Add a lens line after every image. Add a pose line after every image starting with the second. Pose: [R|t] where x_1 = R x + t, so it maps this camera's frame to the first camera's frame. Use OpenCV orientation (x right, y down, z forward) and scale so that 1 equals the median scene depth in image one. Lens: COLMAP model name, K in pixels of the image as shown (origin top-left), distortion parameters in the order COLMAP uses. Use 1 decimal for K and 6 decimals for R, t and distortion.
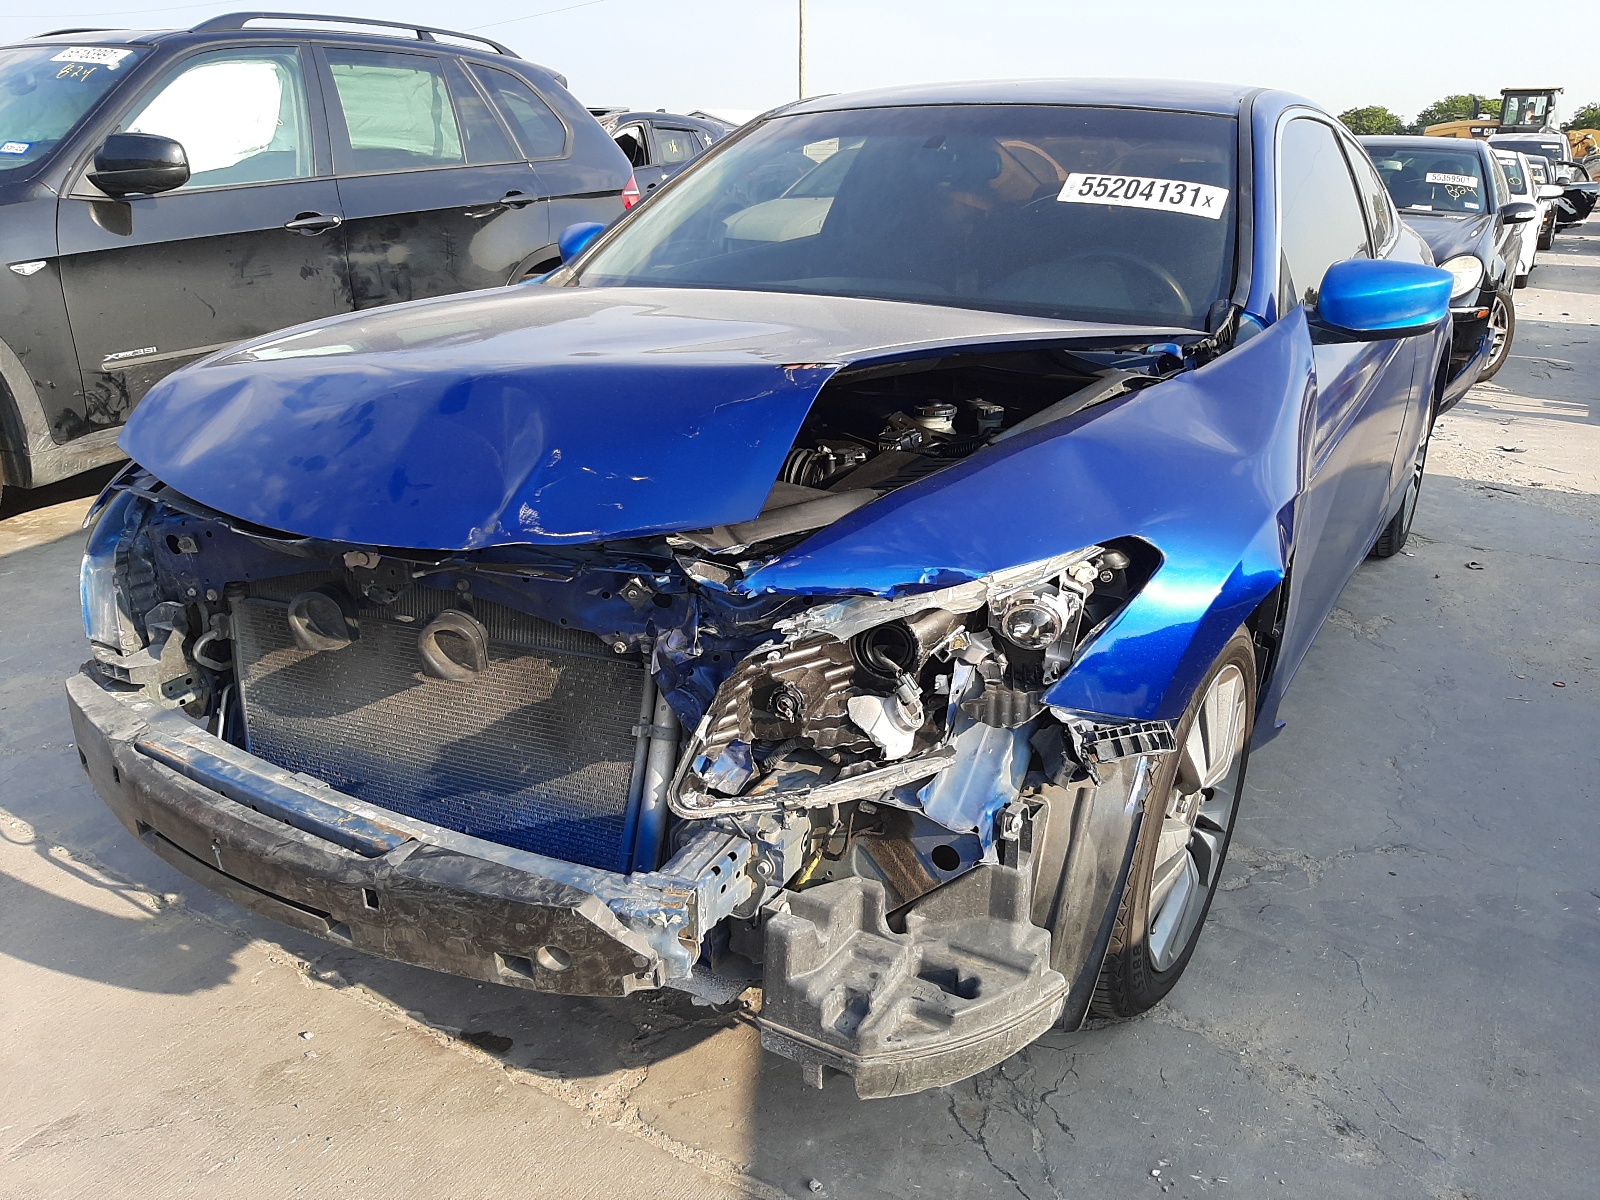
lens RADIAL K [[1230.5, 0, 766.4], [0, 1230.5, 597.9], [0, 0, 1]] dist [0.088964, -0.154383]
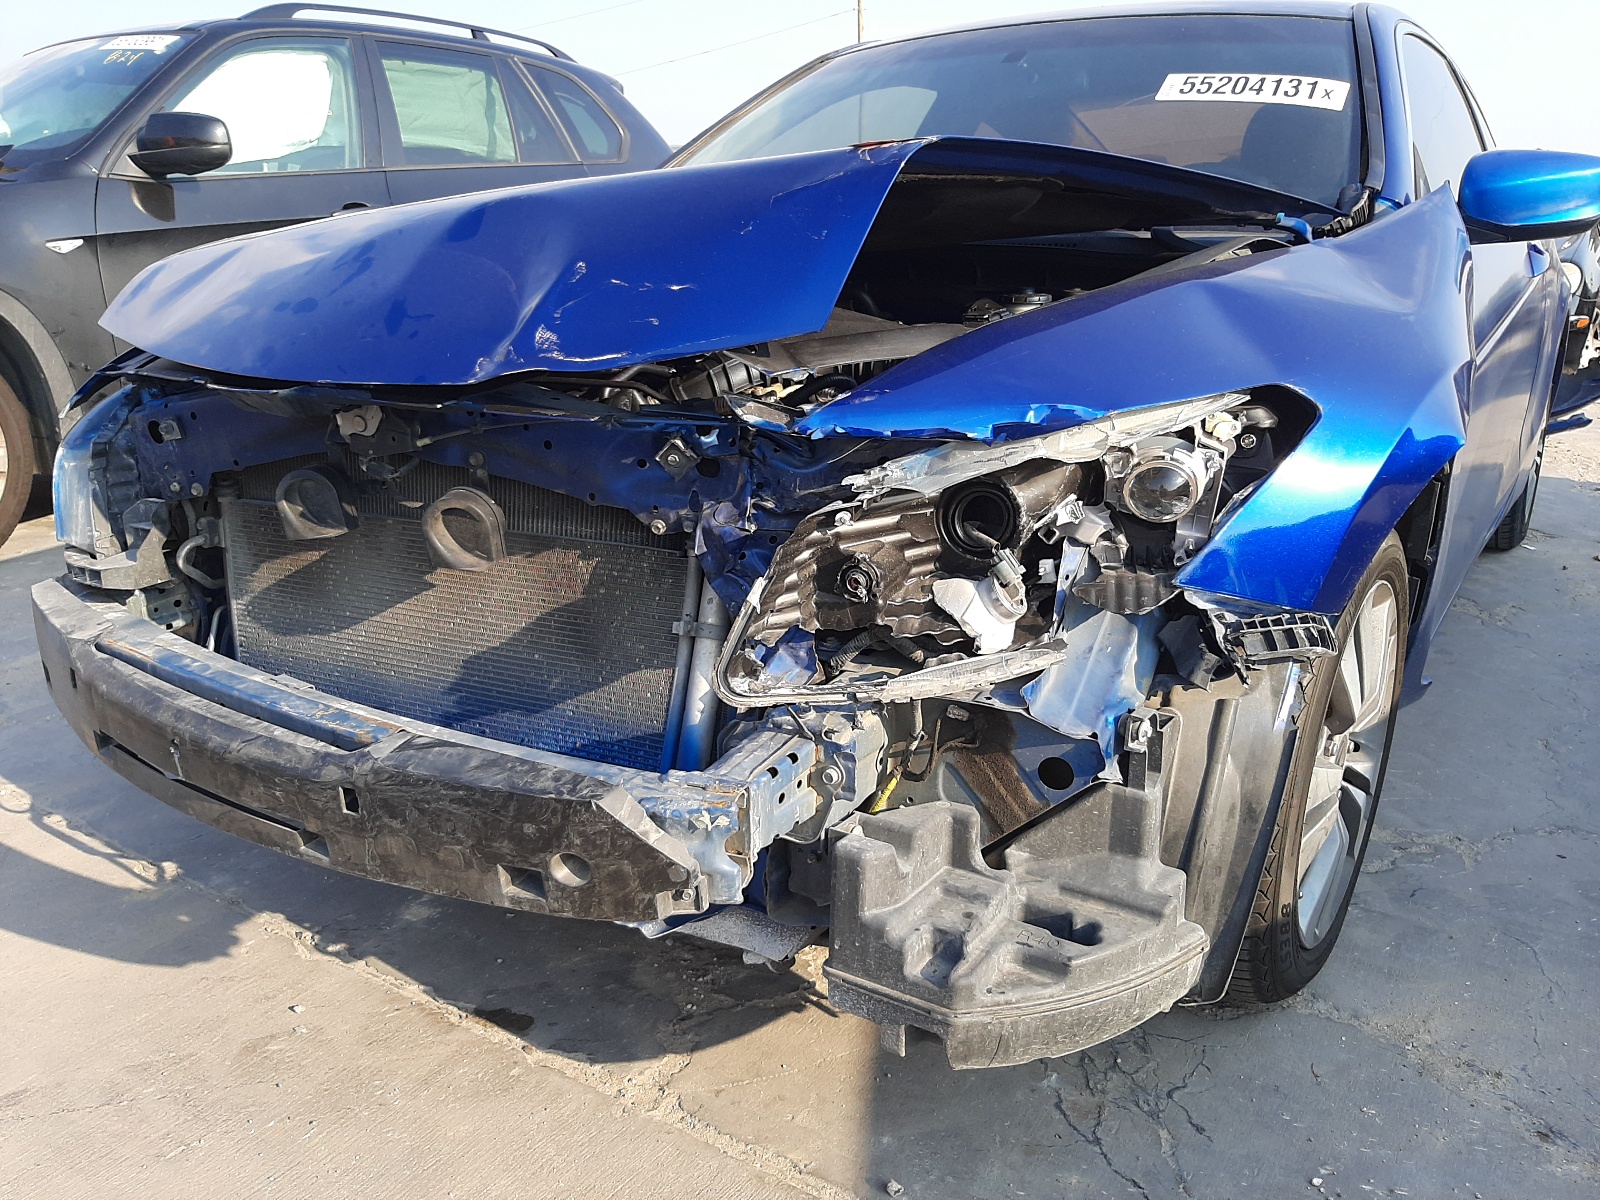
lens RADIAL K [[1230.5, 0, 766.4], [0, 1230.5, 597.9], [0, 0, 1]] dist [0.088964, -0.154383]
pose [[0.998930, 0.000580, -0.046243, -0.006746], [-0.002908, 0.998731, -0.050286, 0.131402], [0.046155, 0.050367, 0.997664, 0.169805]]
